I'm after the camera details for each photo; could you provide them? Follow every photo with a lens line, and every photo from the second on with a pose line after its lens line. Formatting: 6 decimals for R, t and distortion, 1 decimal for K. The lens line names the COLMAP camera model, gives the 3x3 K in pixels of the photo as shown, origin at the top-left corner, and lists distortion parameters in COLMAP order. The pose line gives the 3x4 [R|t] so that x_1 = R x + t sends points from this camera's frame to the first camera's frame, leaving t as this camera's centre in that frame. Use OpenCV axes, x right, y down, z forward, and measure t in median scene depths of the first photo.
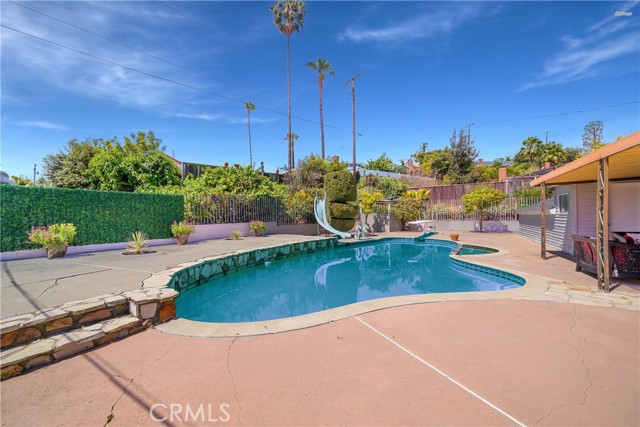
lens RADIAL K [[253.9, 0, 319.3], [0, 253.9, 214.9], [0, 0, 1]] dist [-0.002327, 0.000277]
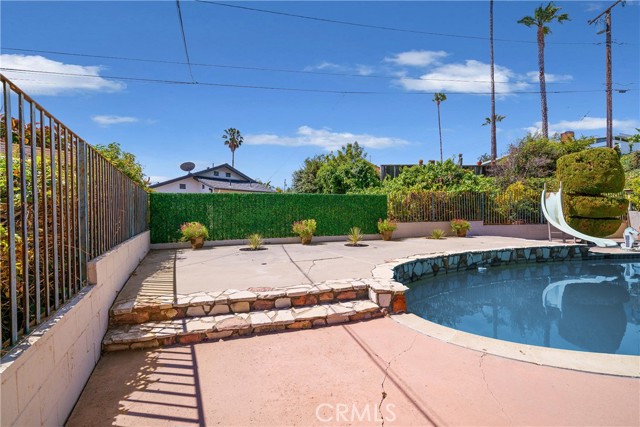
lens RADIAL K [[253.9, 0, 323.3], [0, 253.9, 214.5], [0, 0, 1]] dist [-0.002327, 0.000277]
pose [[0.771622, 0.001880, -0.636078, -0.044622], [0.001280, 0.999989, 0.004509, 0.000760], [0.636080, -0.004293, 0.771612, -0.003423]]
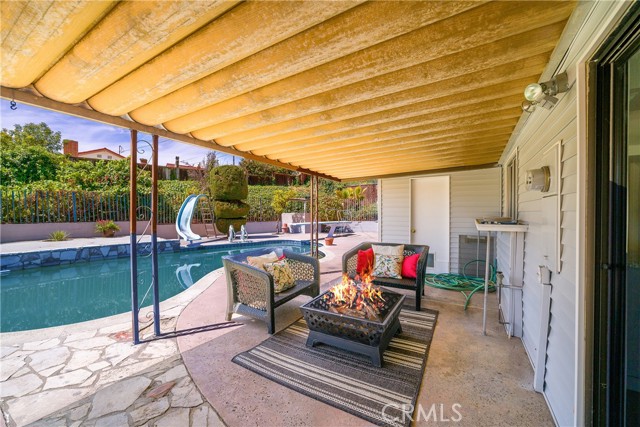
lens RADIAL K [[253.9, 0, 321.5], [0, 253.9, 214.6], [0, 0, 1]] dist [-0.002327, 0.000277]
pose [[0.999193, 0.010176, -0.038858, 0.543500], [-0.009893, 0.999923, 0.007480, -0.010050], [0.038931, -0.007089, 0.999217, 0.124191]]
